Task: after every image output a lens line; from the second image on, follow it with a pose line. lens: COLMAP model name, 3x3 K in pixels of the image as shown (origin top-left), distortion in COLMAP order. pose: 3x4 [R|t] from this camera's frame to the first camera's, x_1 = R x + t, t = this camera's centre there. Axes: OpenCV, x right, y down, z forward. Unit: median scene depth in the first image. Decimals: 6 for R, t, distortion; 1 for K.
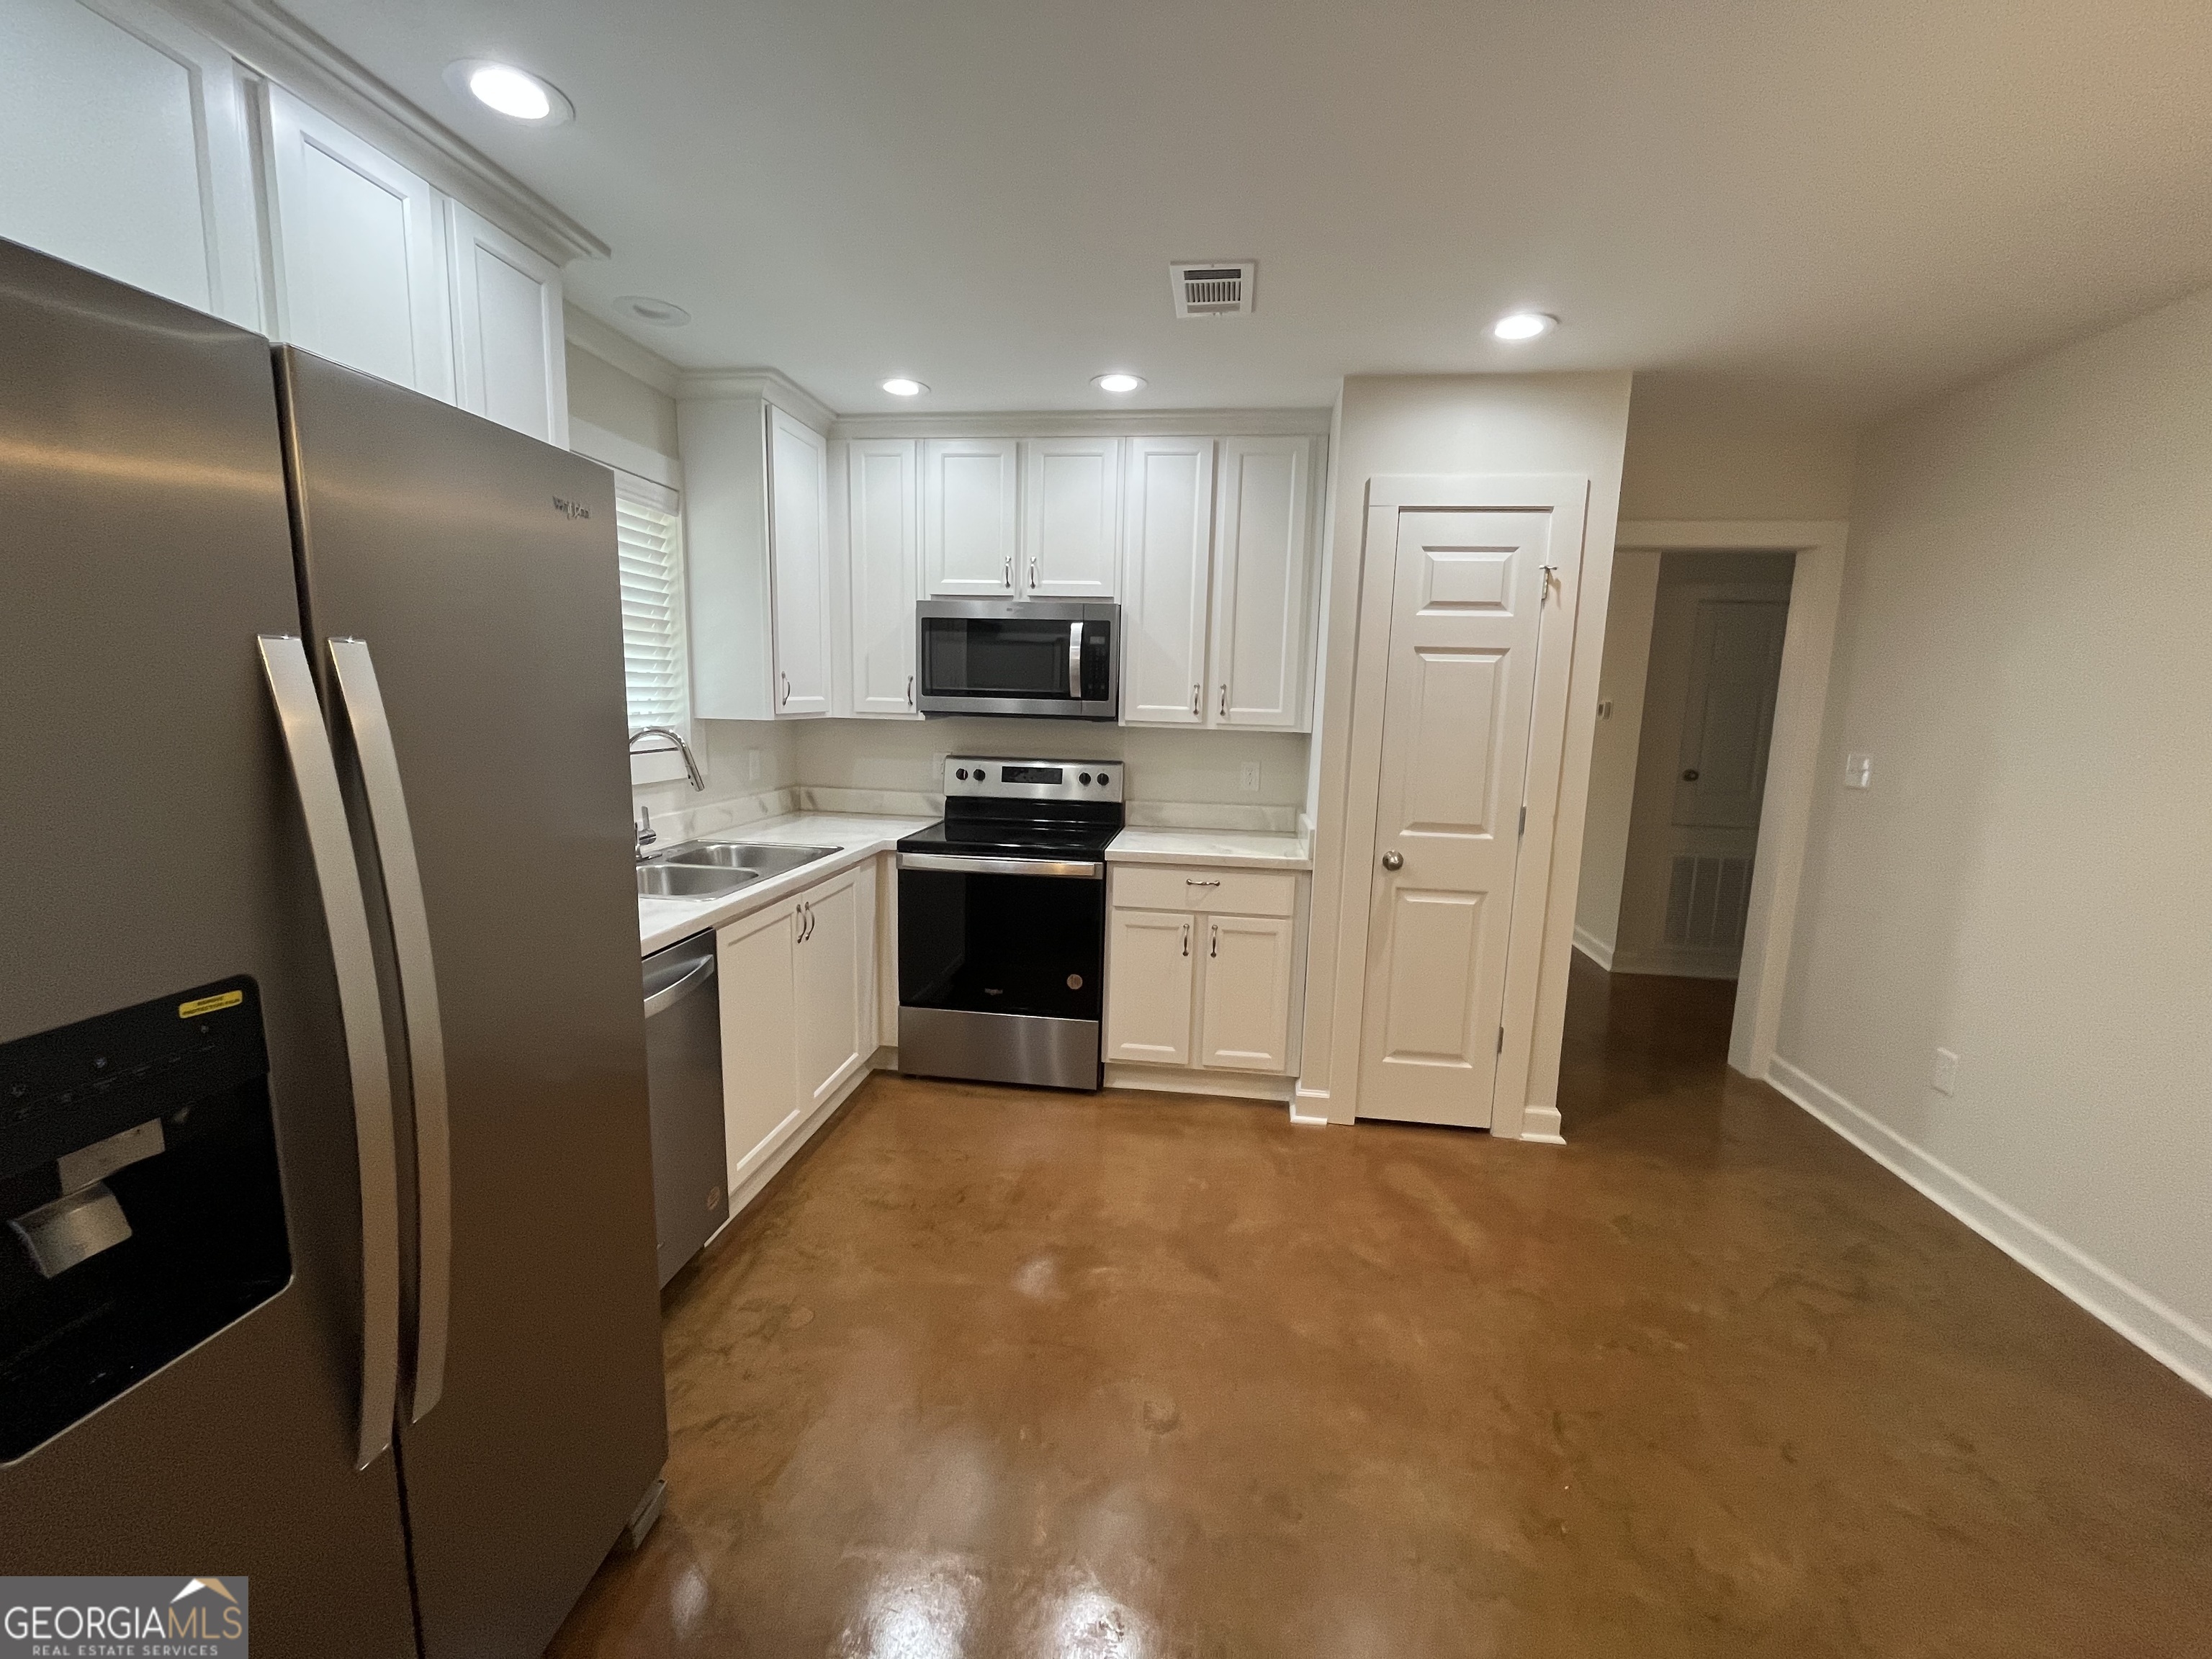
lens RADIAL K [[889.6, 0, 1097.1], [0, 889.6, 823.5], [0, 0, 1]] dist [-0.002387, -0.000227]
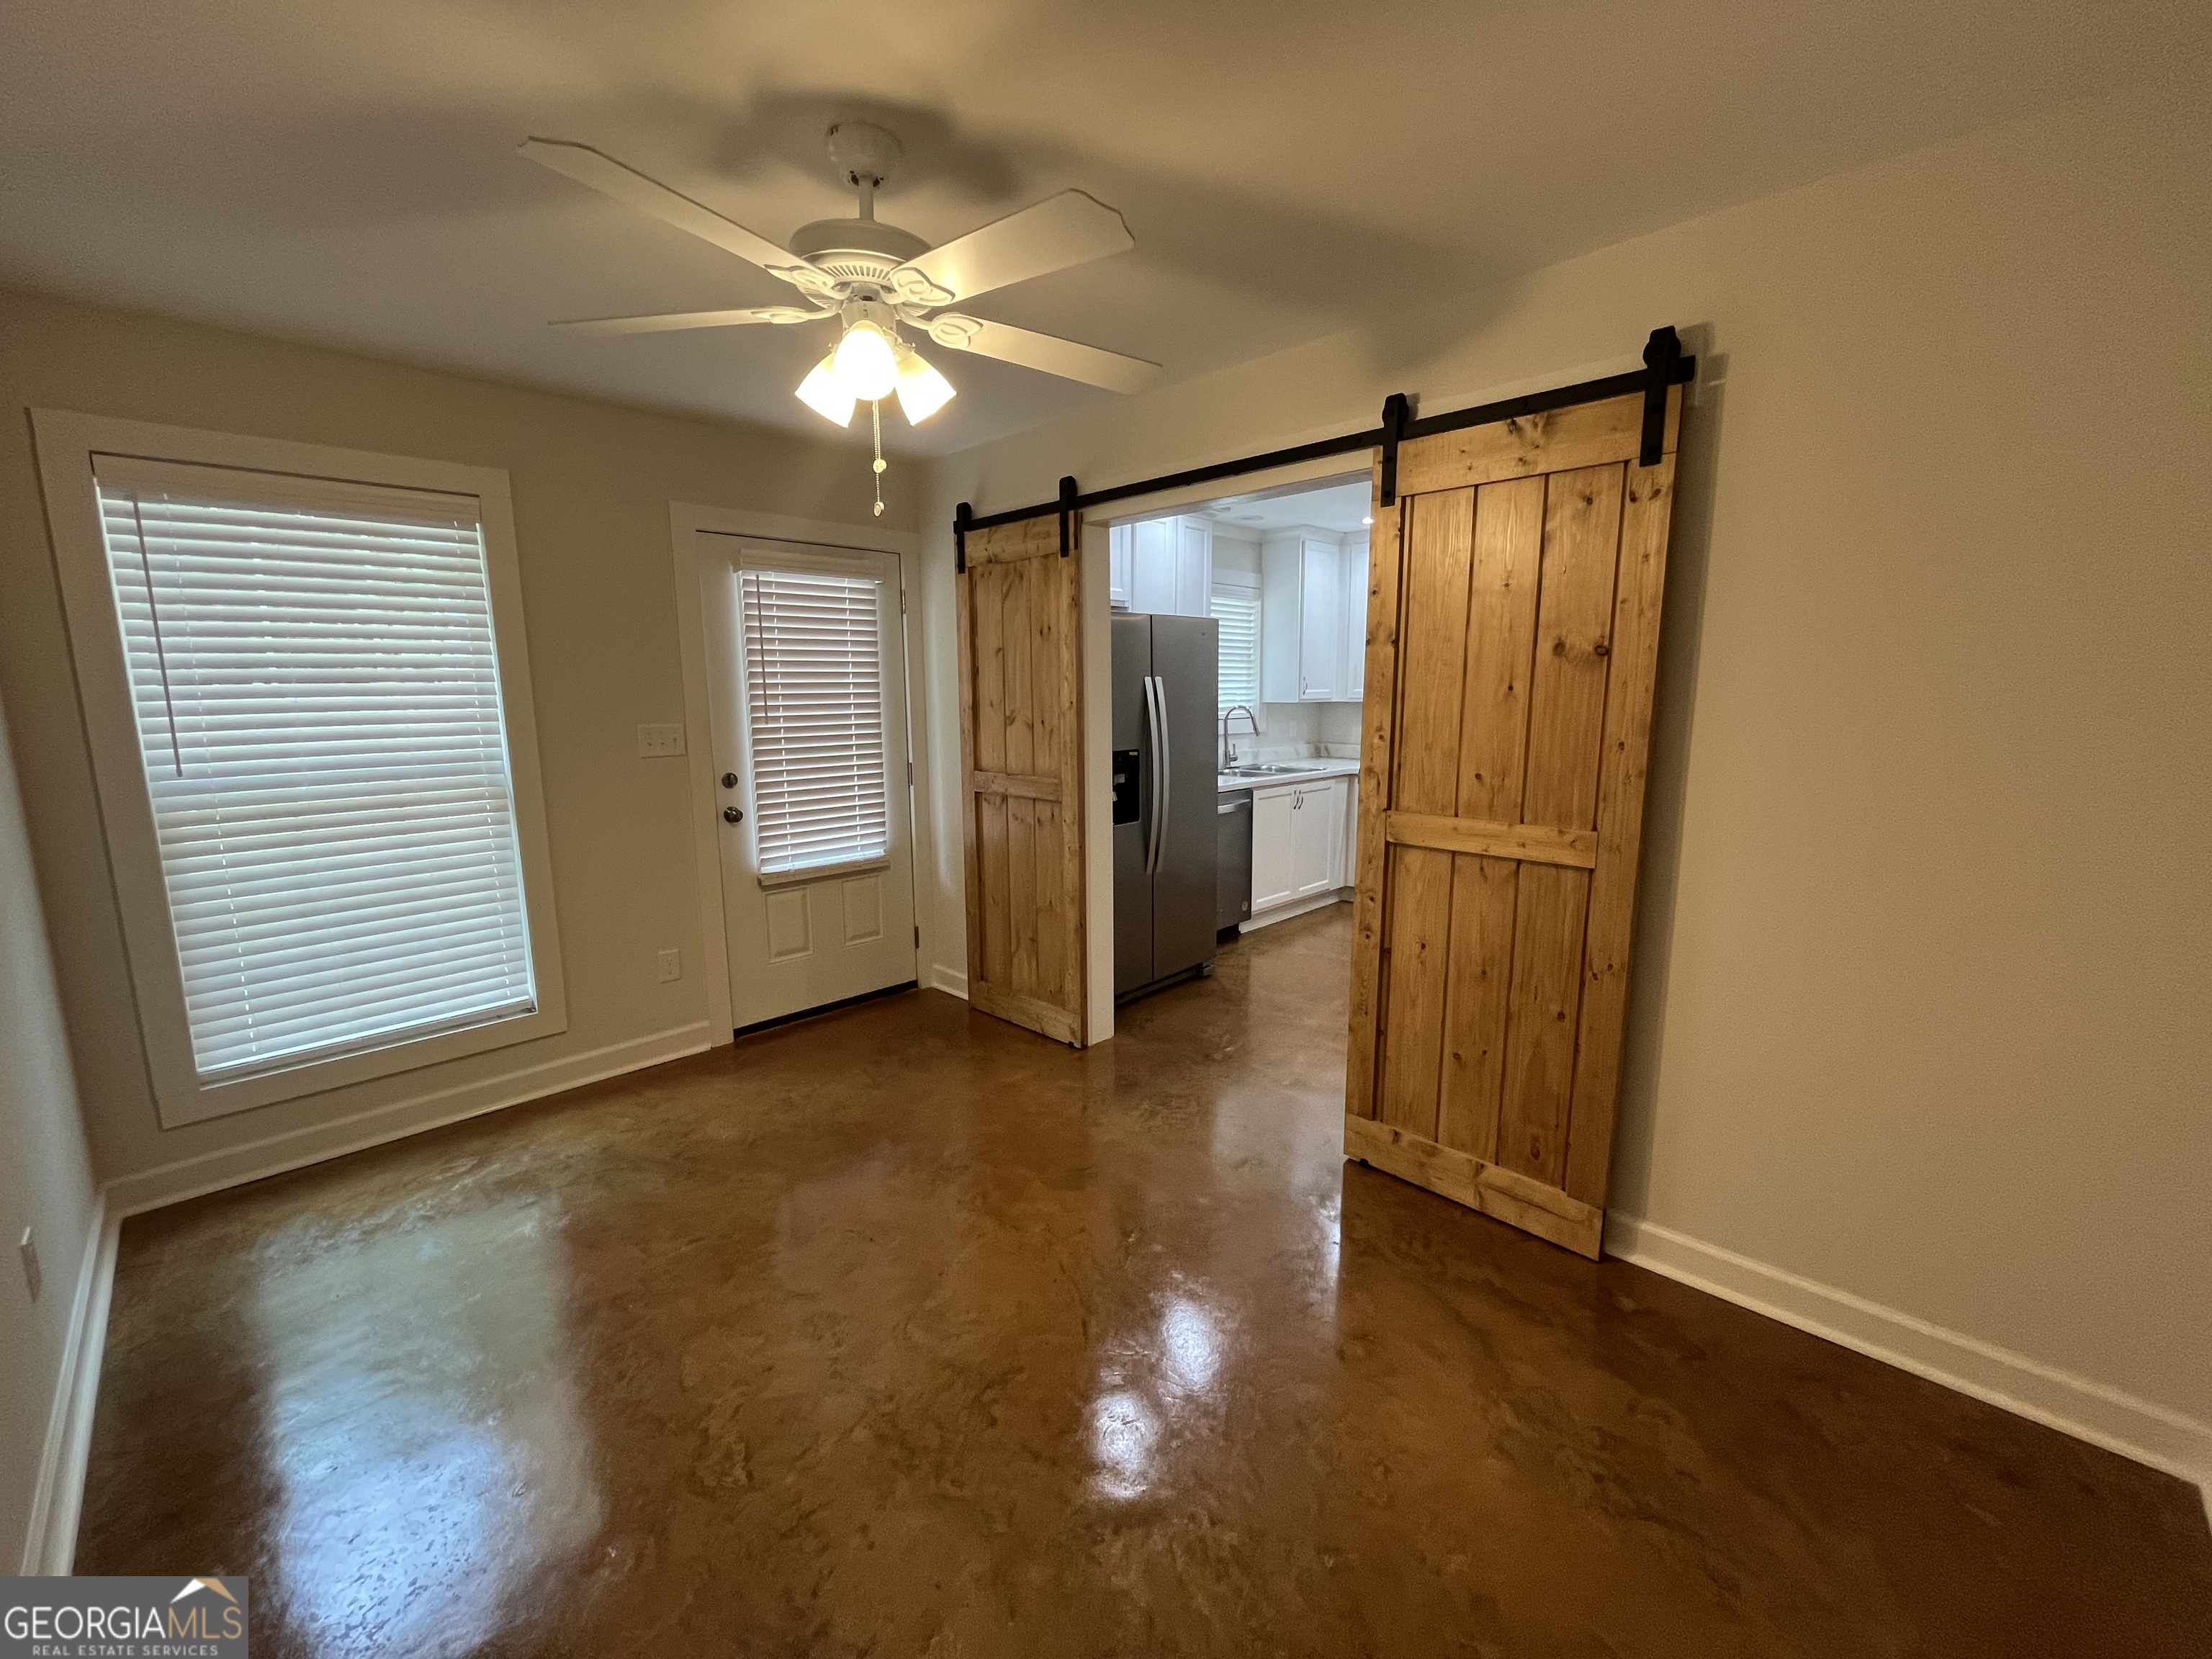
lens RADIAL K [[889.6, 0, 1097.1], [0, 889.6, 823.5], [0, 0, 1]] dist [-0.002387, -0.000227]
pose [[0.789497, 0.064397, -0.610367, 0.641134], [-0.063183, 0.997724, 0.023539, 0.169661], [0.610494, 0.019981, 0.791769, -1.035910]]
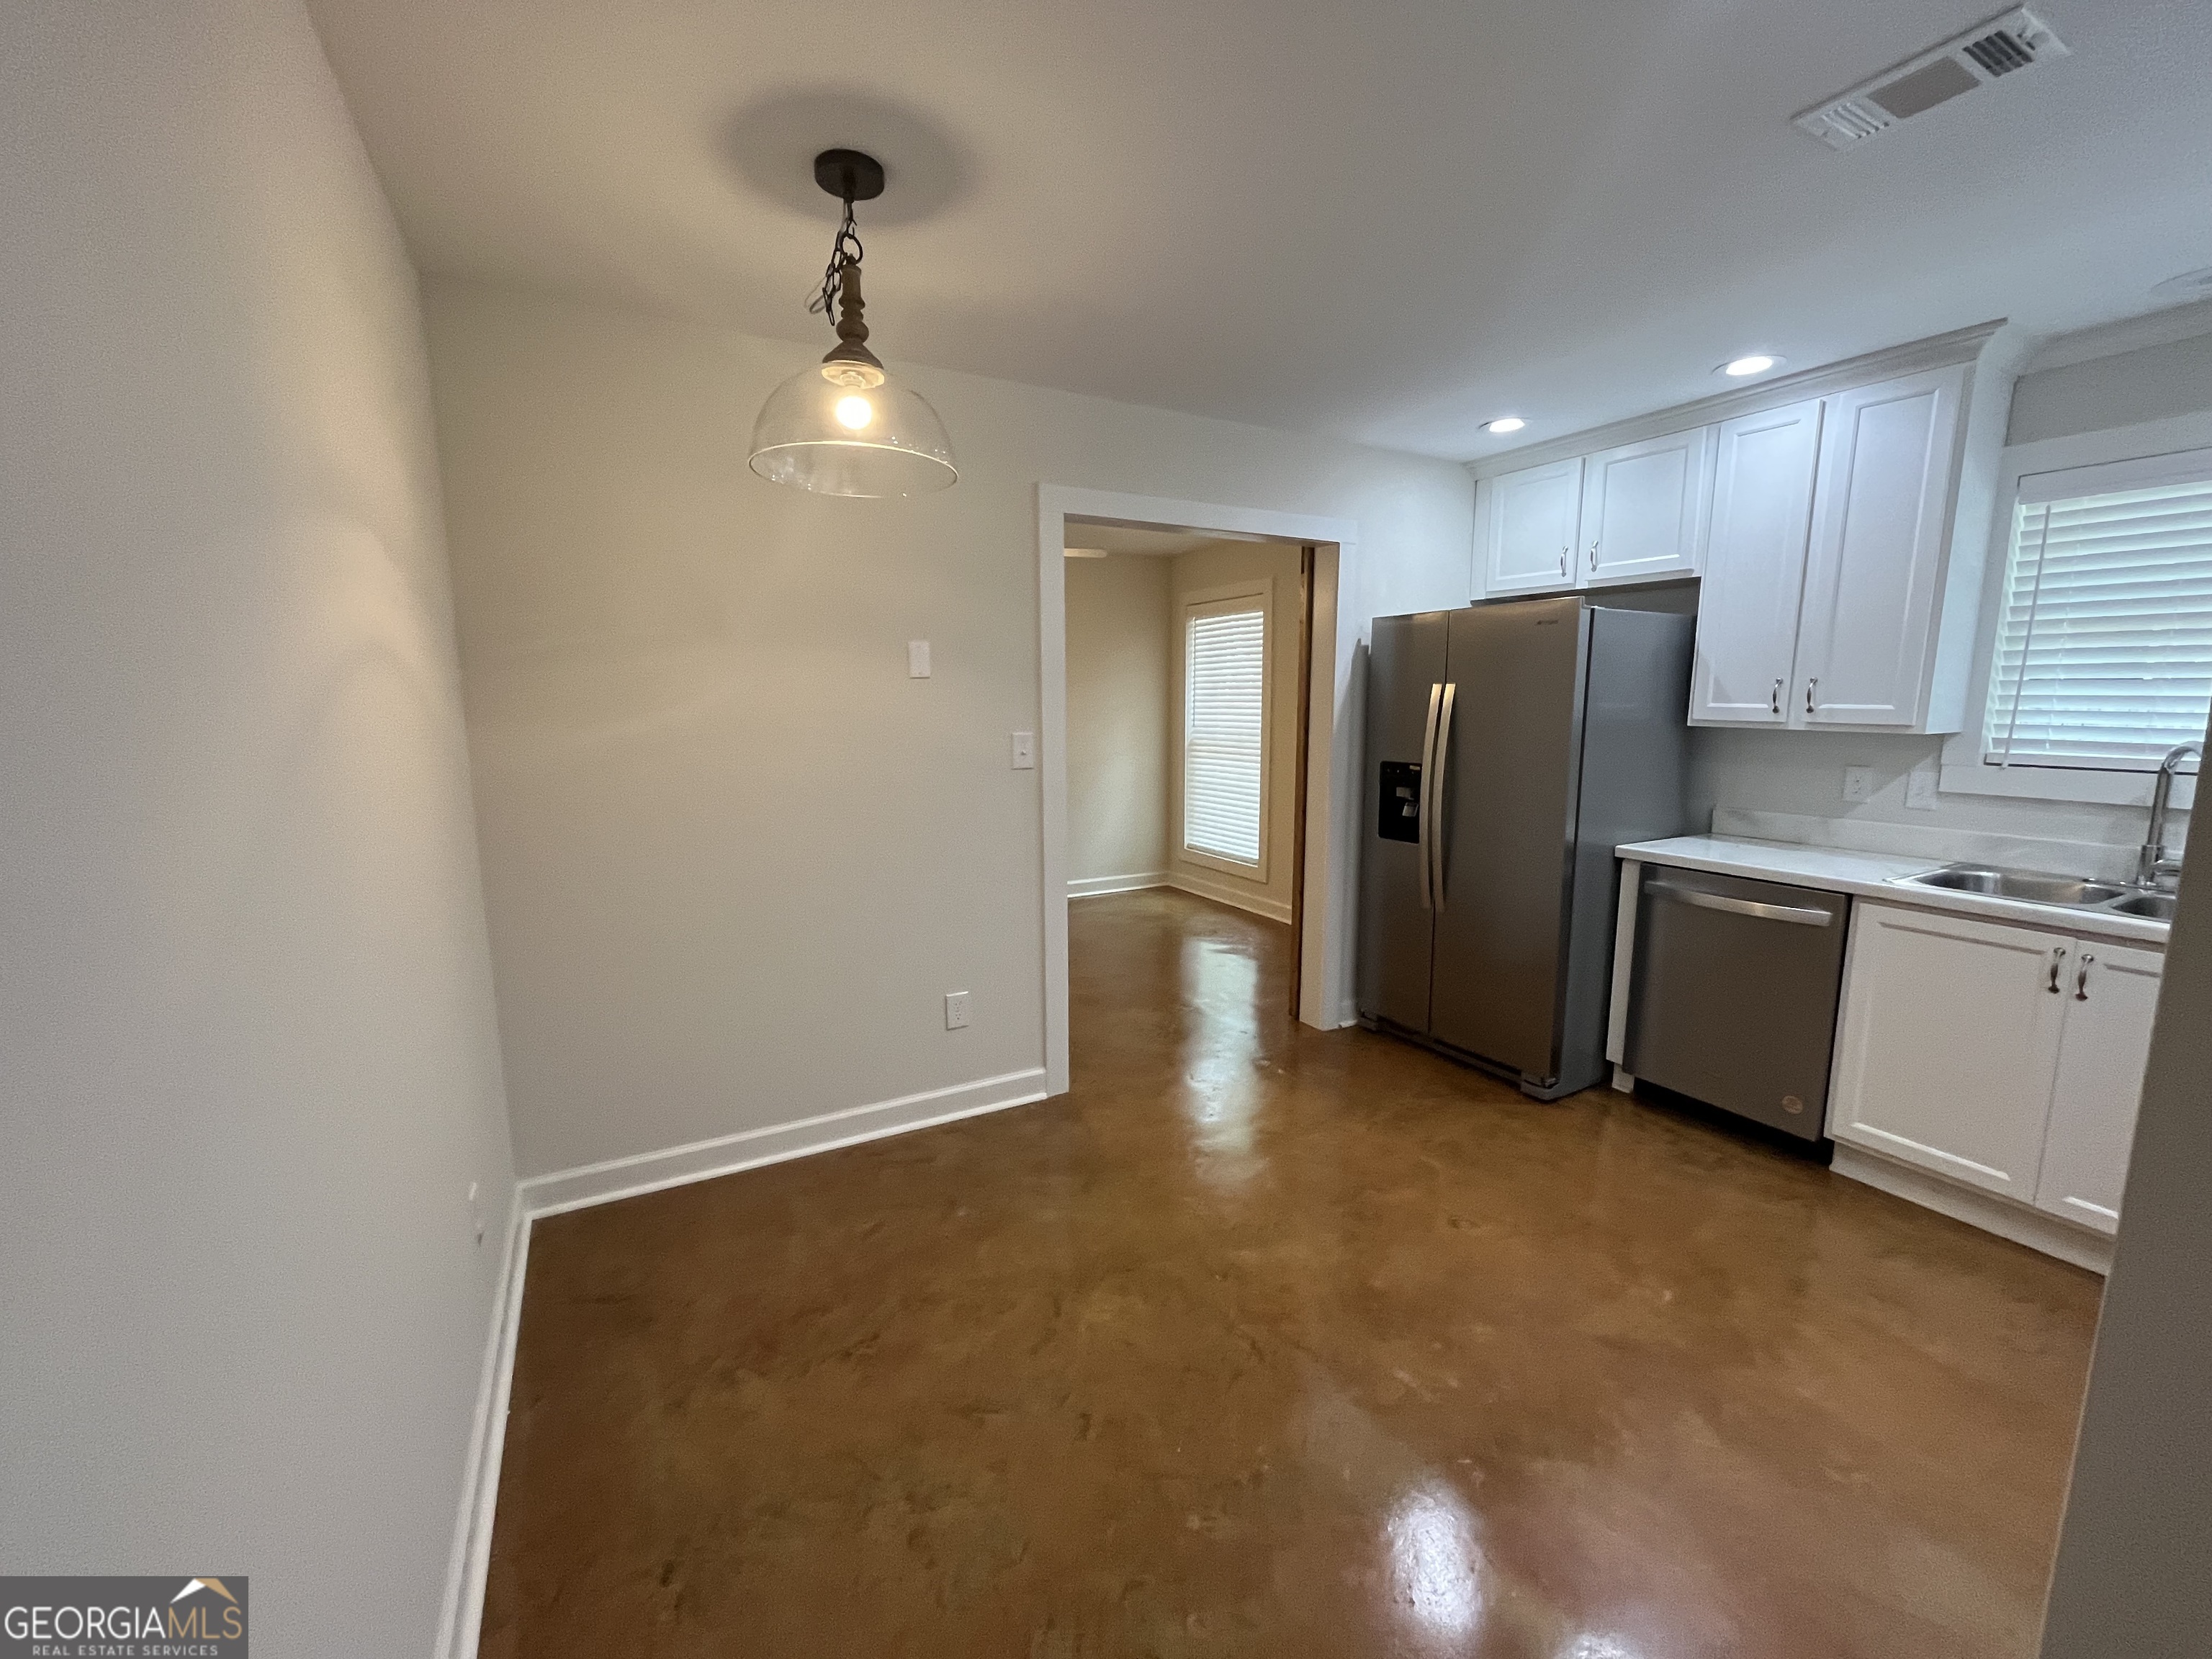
lens RADIAL K [[889.6, 0, 1097.1], [0, 889.6, 823.5], [0, 0, 1]] dist [-0.002387, -0.000227]
pose [[-0.803239, 0.062229, -0.592397, 1.012394], [-0.103517, 0.964811, 0.241711, -0.147092], [0.586593, 0.255475, -0.768532, 1.231768]]
